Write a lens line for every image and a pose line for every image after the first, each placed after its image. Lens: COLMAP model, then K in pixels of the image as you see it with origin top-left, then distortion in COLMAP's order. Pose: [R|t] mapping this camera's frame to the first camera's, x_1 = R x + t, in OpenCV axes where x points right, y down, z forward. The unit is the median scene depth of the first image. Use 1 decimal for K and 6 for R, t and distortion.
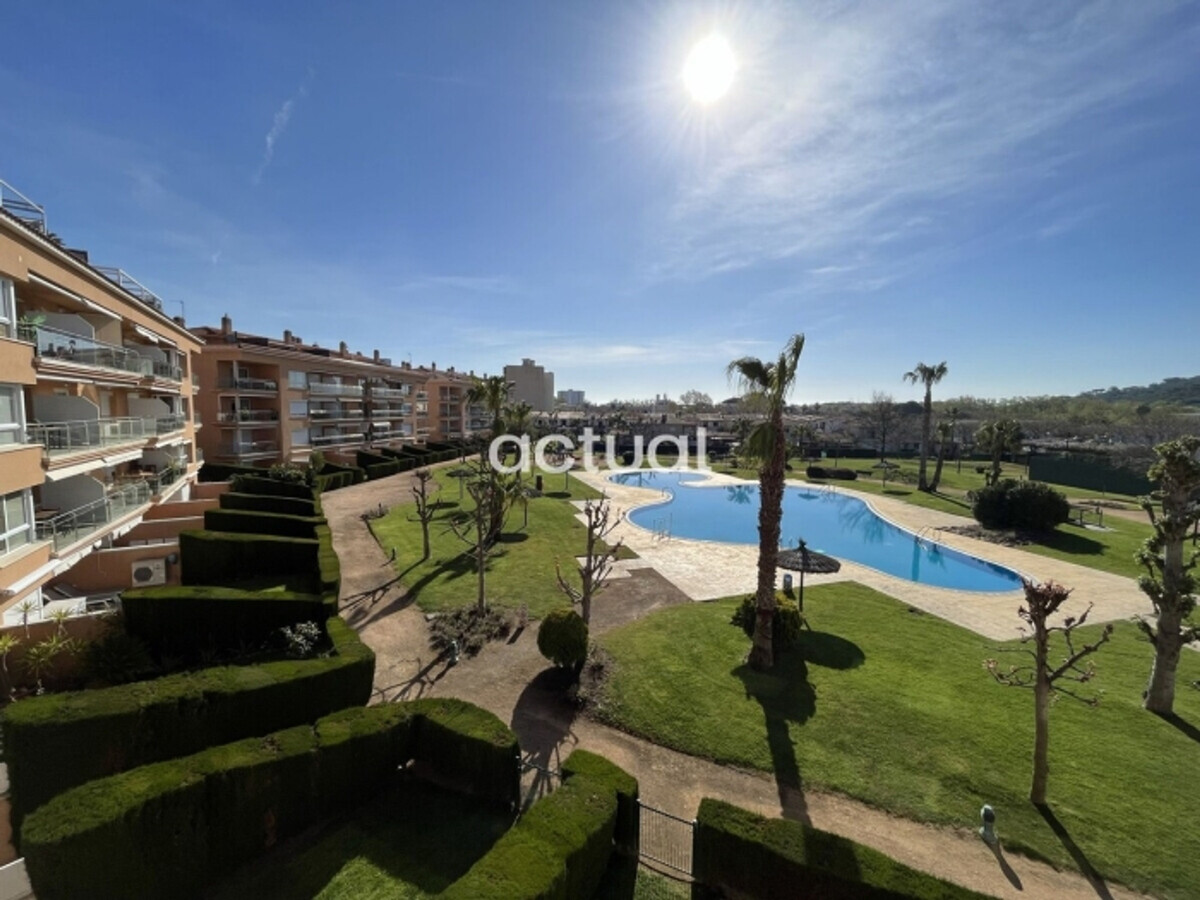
lens RADIAL K [[489.0, 0, 597.6], [0, 489.0, 449.0], [0, 0, 1]] dist [-0.000238, -0.000956]
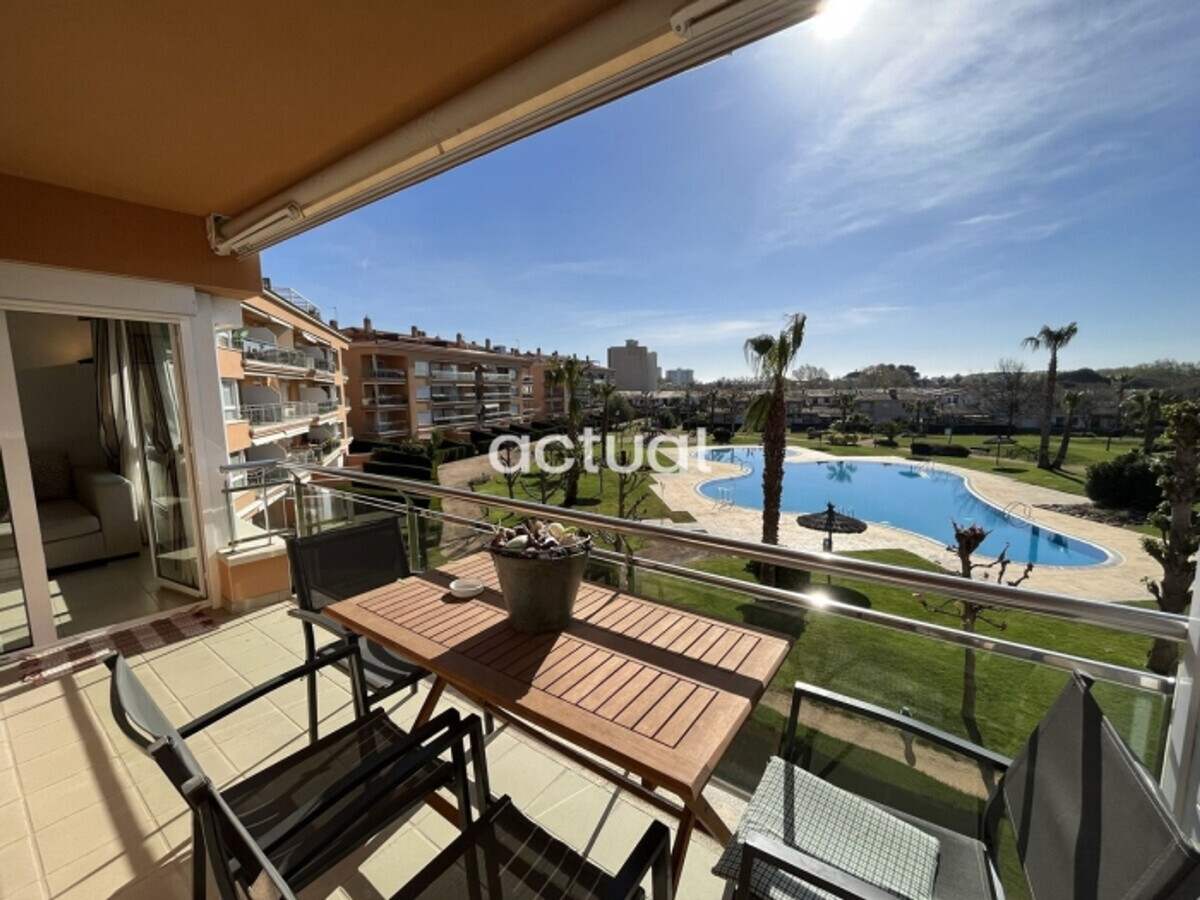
lens RADIAL K [[489.0, 0, 600.8], [0, 489.0, 444.0], [0, 0, 1]] dist [-0.000238, -0.000956]
pose [[0.976431, -0.000473, -0.215827, 0.140439], [0.006992, 0.999542, 0.029441, 0.017980], [0.215715, -0.030256, 0.975988, -0.138222]]
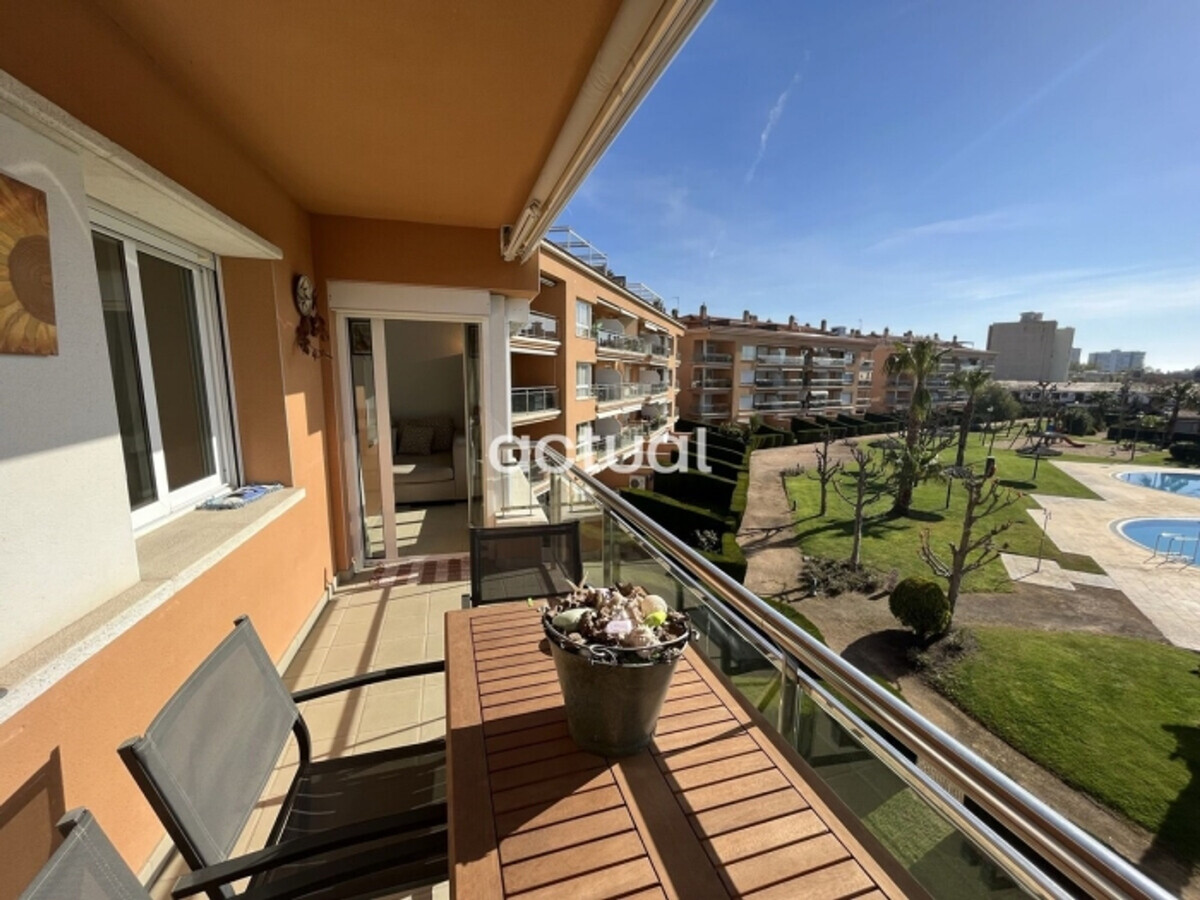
lens RADIAL K [[489.0, 0, 600.7], [0, 489.0, 447.7], [0, 0, 1]] dist [-0.000238, -0.000956]
pose [[0.651166, 0.106442, -0.751434, 0.152864], [-0.062099, 0.994269, 0.087027, 0.011468], [0.756390, -0.010006, 0.654044, -0.100285]]
